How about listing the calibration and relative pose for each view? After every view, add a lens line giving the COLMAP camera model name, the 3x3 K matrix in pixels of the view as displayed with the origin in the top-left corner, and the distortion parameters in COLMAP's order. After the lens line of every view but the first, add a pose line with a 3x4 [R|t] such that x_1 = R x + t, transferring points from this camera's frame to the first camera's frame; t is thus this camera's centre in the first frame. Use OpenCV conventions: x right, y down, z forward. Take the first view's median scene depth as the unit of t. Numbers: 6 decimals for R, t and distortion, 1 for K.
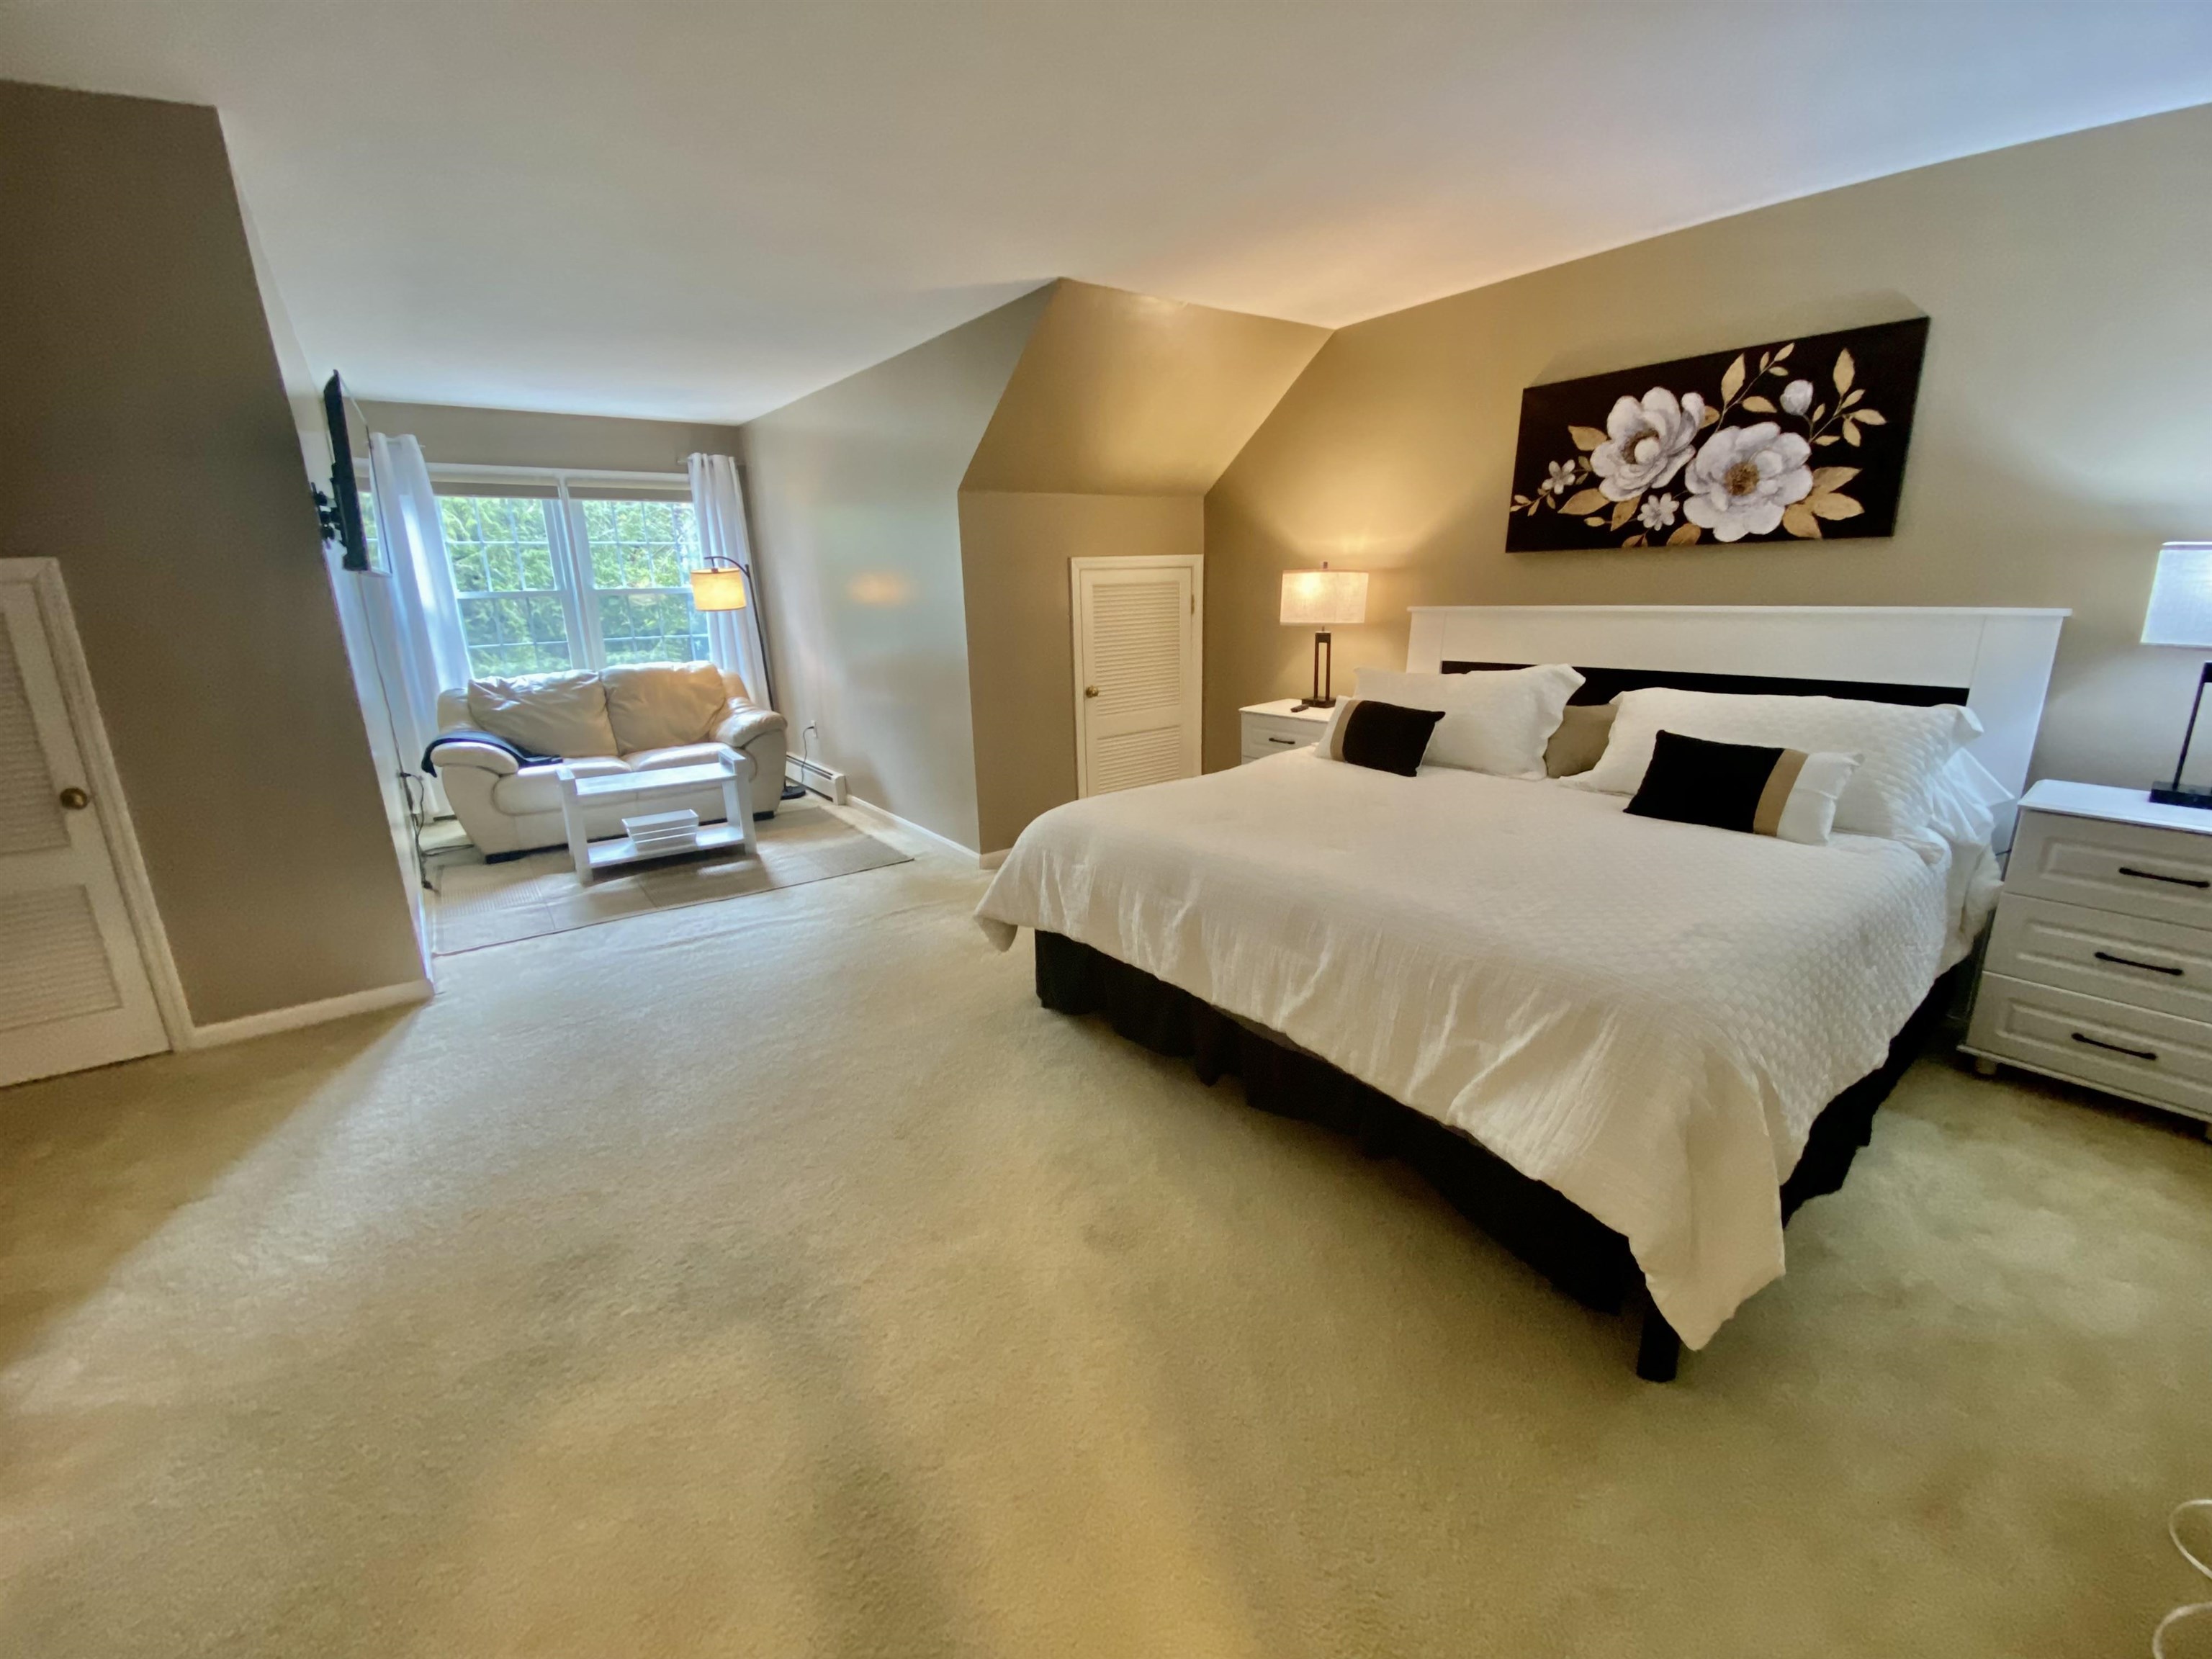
lens RADIAL K [[885.5, 0, 1157.7], [0, 885.5, 839.1], [0, 0, 1]] dist [0.000509, -0.008205]
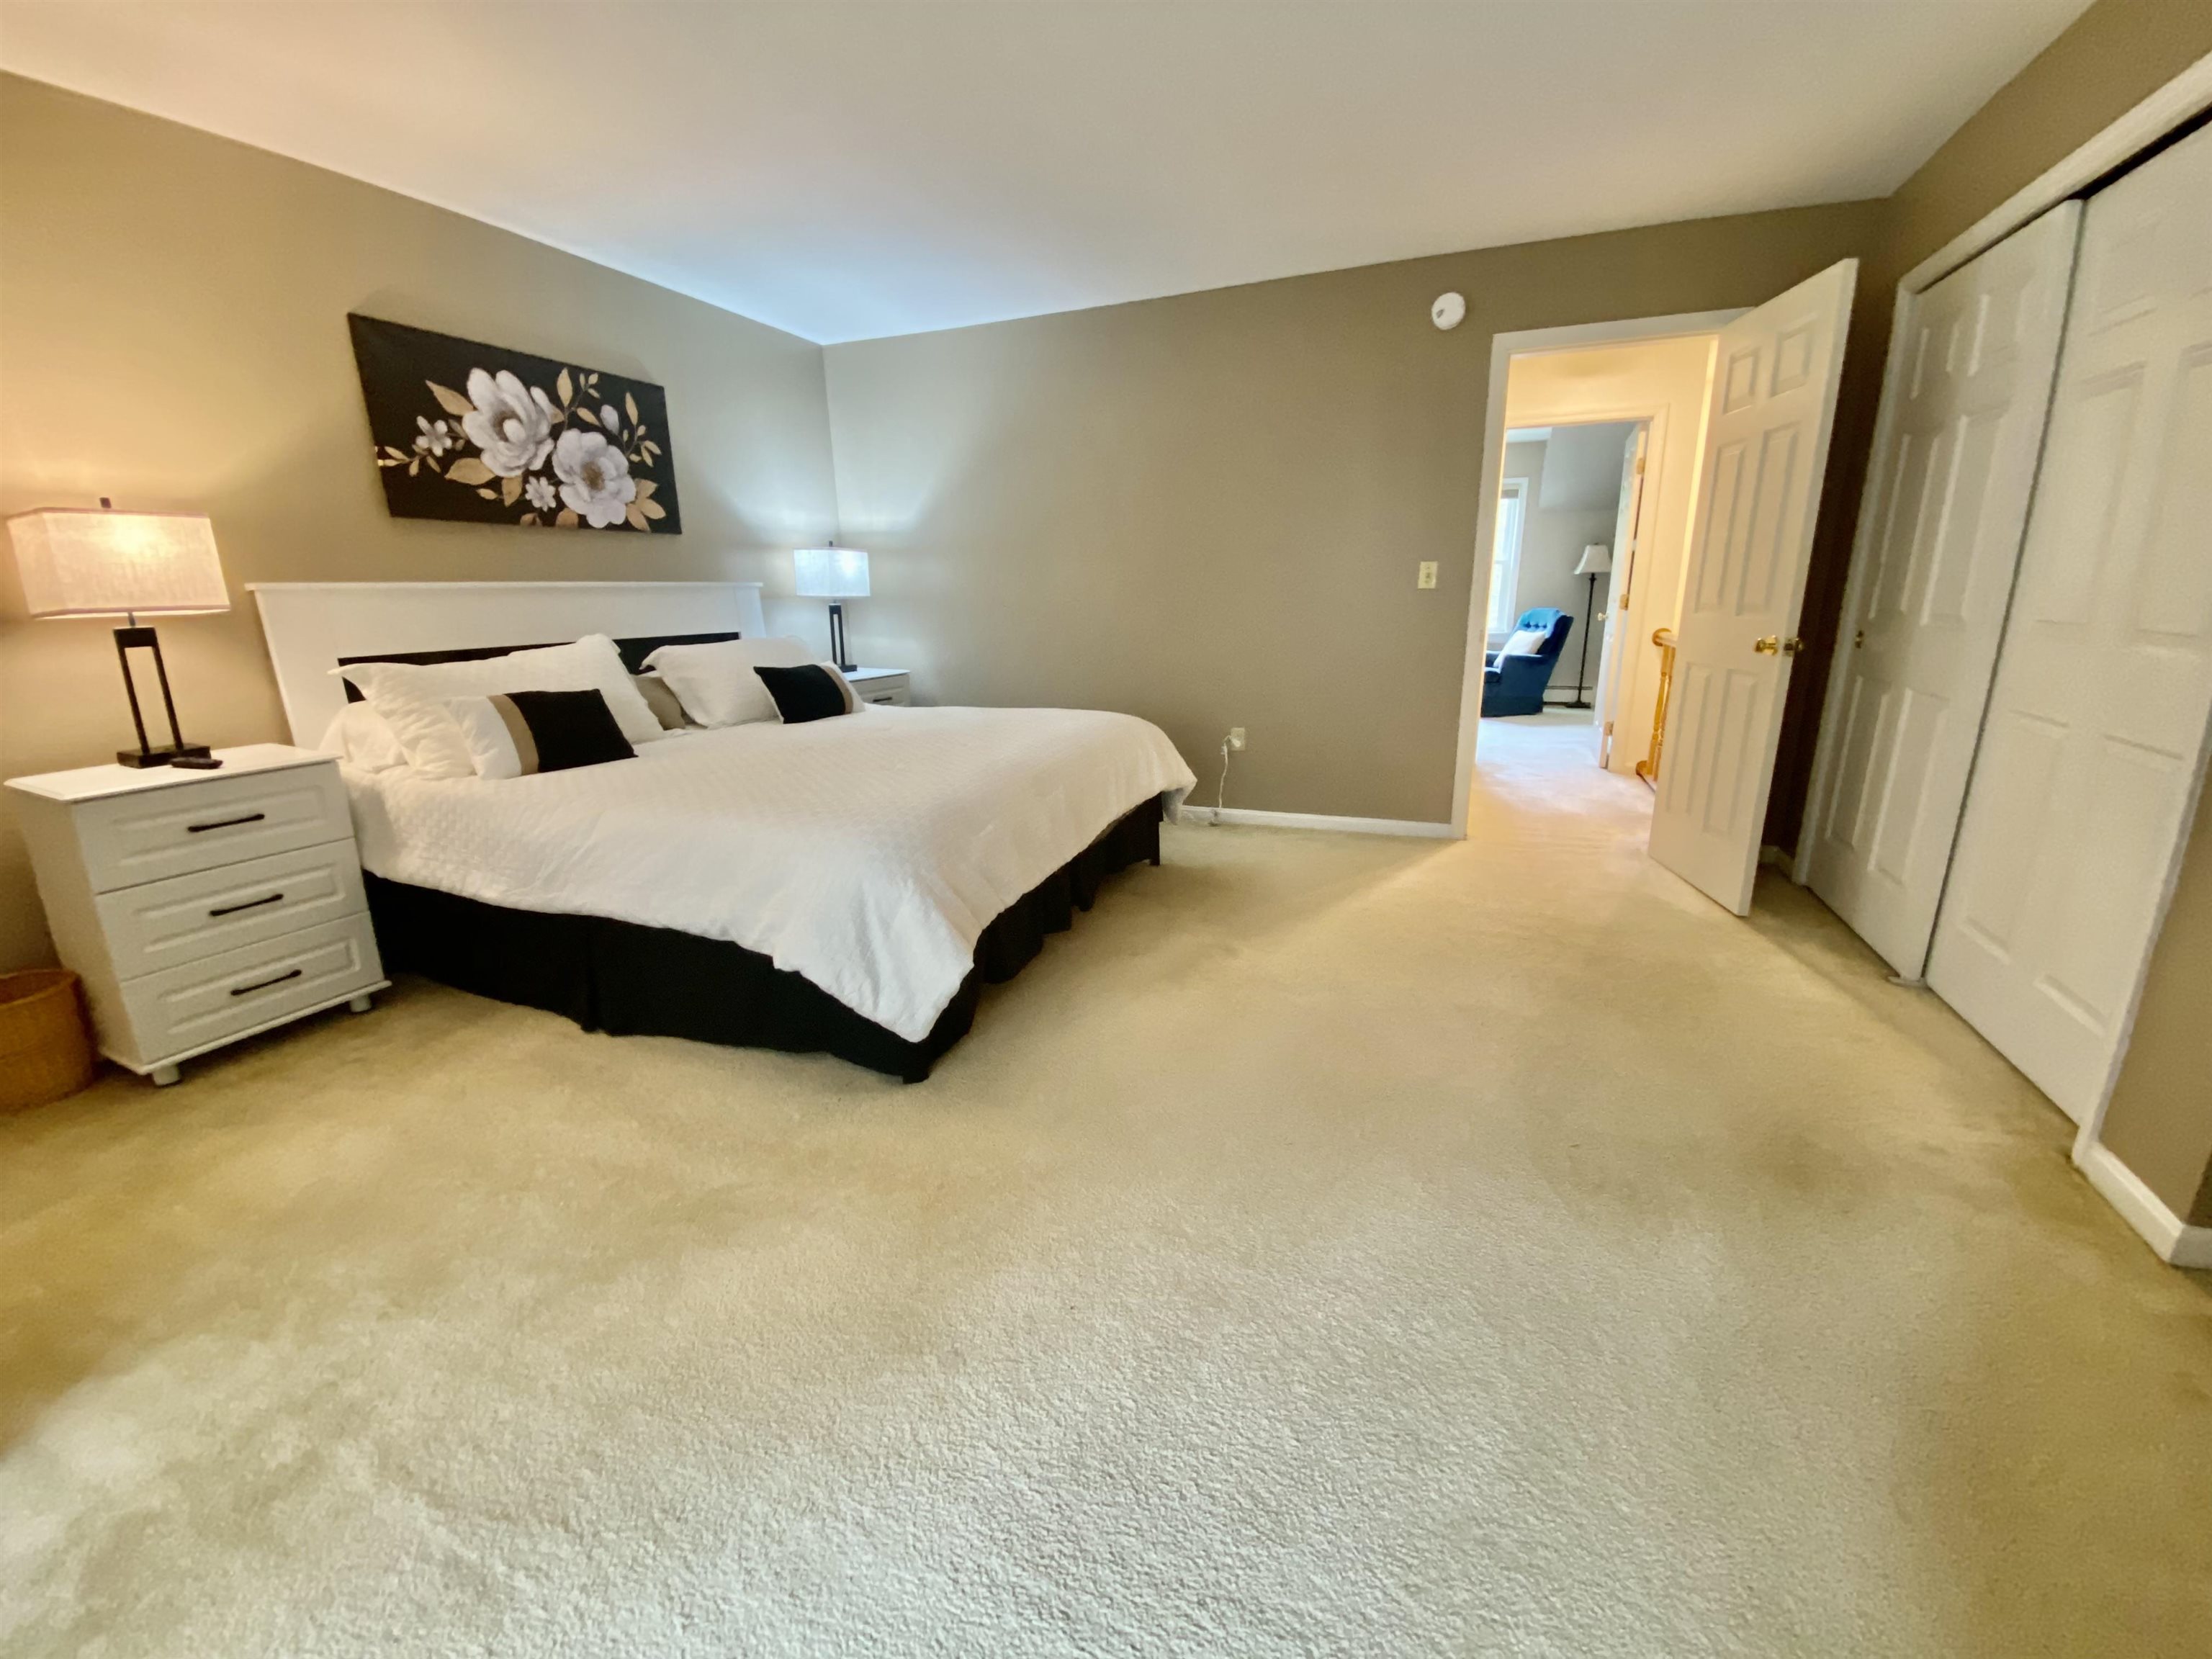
lens RADIAL K [[885.5, 0, 1157.7], [0, 885.5, 839.1], [0, 0, 1]] dist [0.000509, -0.008205]
pose [[-0.475331, -0.242379, 0.845761, -0.802457], [0.219697, 0.898150, 0.380866, -0.238506], [-0.851935, 0.366849, -0.373669, 0.922539]]
